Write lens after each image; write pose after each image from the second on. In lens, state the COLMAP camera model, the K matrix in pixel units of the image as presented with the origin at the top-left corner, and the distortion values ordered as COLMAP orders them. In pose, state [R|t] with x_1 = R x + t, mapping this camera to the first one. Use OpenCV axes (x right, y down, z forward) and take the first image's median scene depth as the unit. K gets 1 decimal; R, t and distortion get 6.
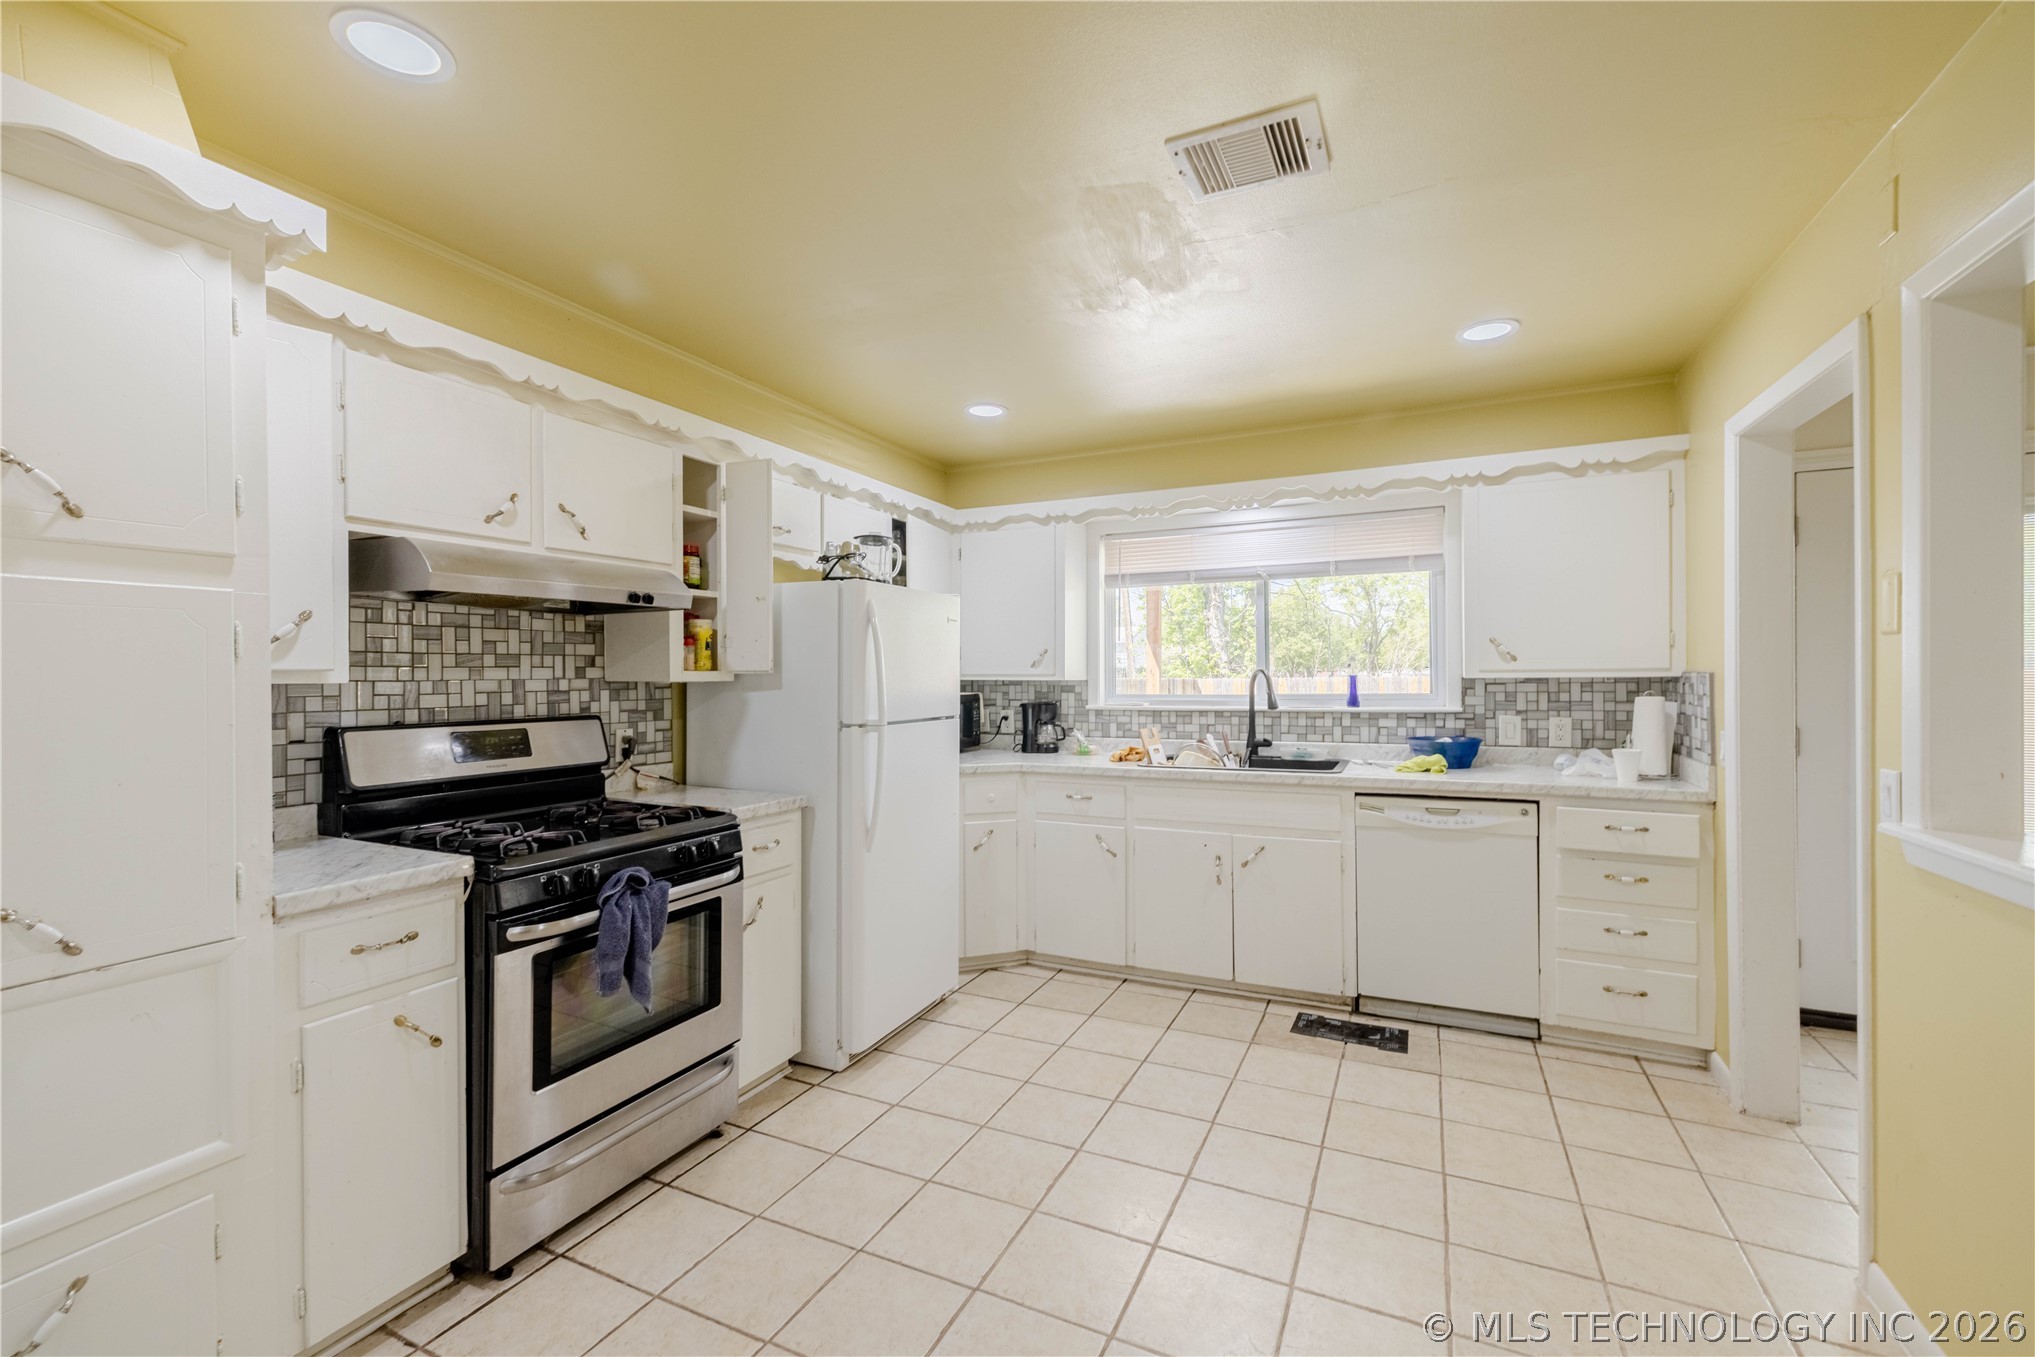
lens RADIAL K [[859.8, 0, 1012.6], [0, 859.8, 678.6], [0, 0, 1]] dist [0.000903, 0.000994]
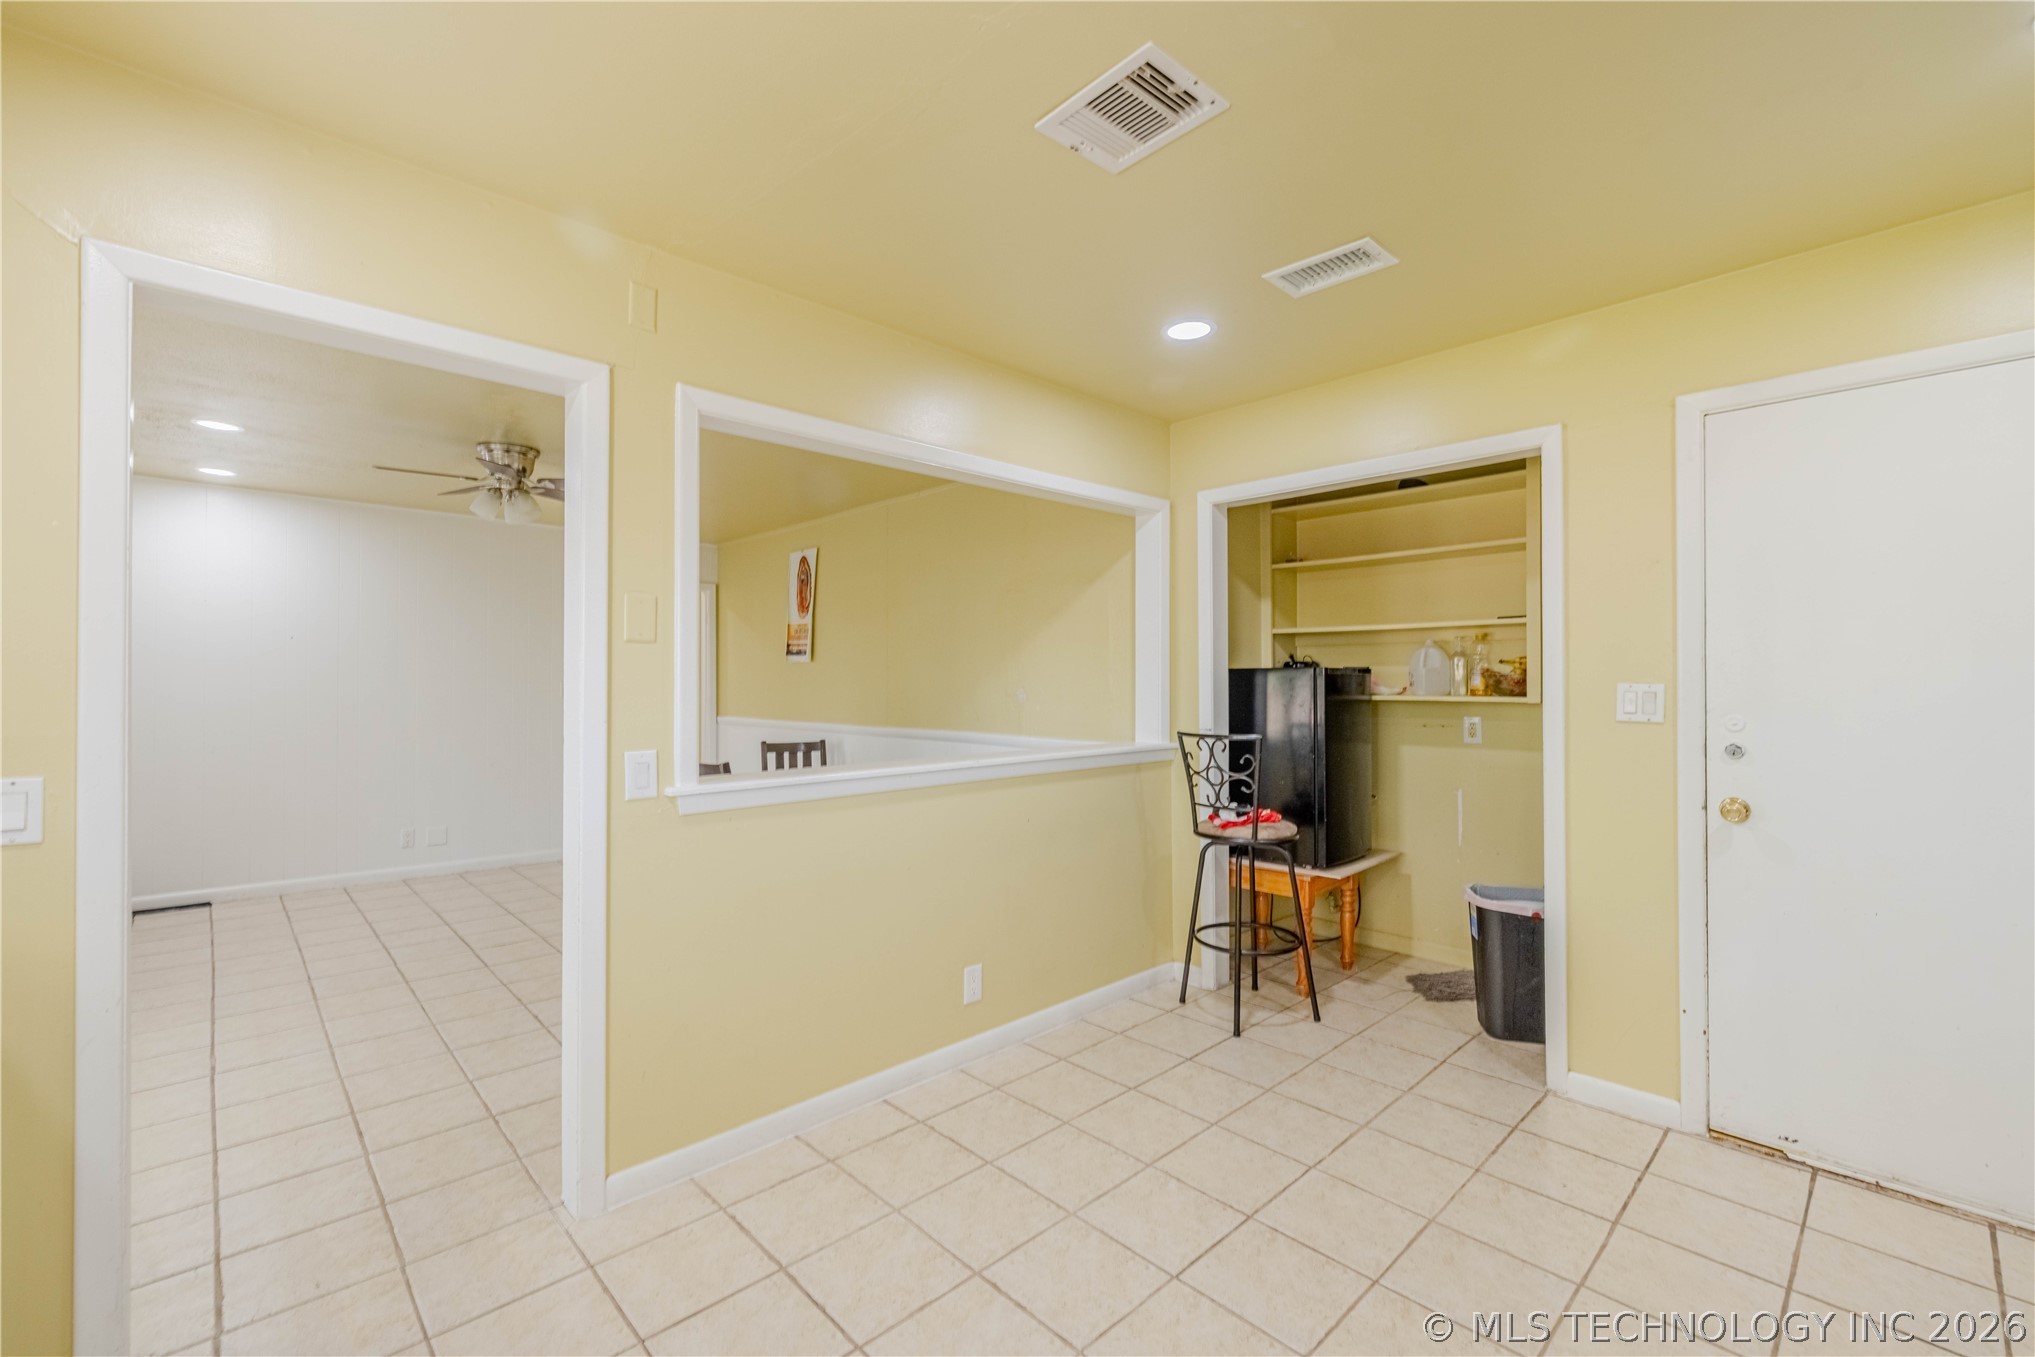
lens RADIAL K [[859.8, 0, 1010.5], [0, 859.8, 677.2], [0, 0, 1]] dist [0.000903, 0.000994]
pose [[-0.929680, 0.008205, 0.368276, 0.032276], [0.008466, 0.999964, -0.000907, 0.003504], [-0.368270, 0.002275, -0.929716, 1.142351]]
